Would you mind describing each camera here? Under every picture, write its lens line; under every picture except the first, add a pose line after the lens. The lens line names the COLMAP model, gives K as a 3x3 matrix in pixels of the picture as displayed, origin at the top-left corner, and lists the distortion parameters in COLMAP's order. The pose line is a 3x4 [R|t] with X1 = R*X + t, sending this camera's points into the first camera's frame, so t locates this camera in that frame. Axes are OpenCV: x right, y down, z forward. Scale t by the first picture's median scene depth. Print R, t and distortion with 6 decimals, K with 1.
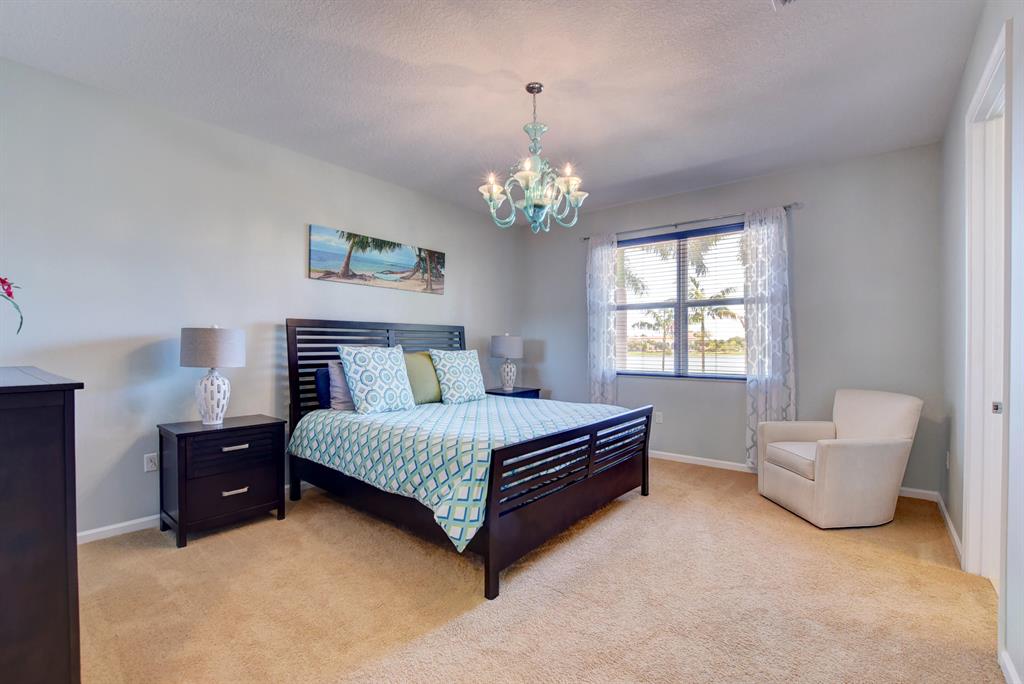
lens RADIAL K [[454.7, 0, 512.7], [0, 454.7, 343.8], [0, 0, 1]] dist [-0.000379, -0.000016]
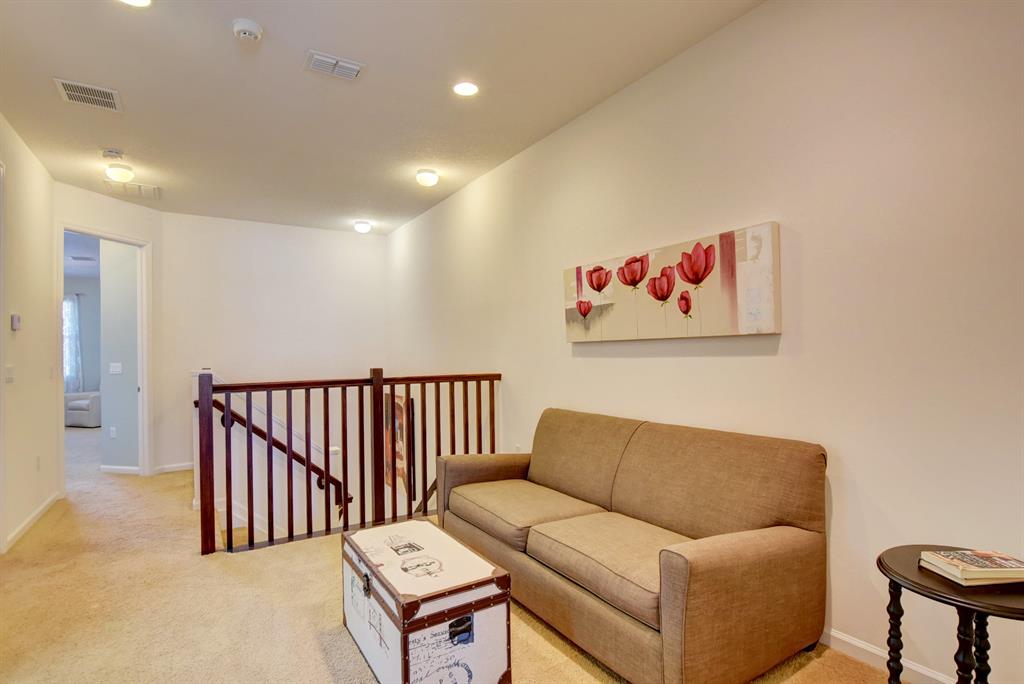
lens RADIAL K [[514.8, 0, 513.3], [0, 514.8, 344.9], [0, 0, 1]] dist [0.001975, 0.000289]
pose [[0.328210, 0.002068, 0.944602, -1.037023], [0.015338, 0.999854, -0.007519, -0.015222], [-0.944480, 0.016956, 0.328130, -1.766422]]
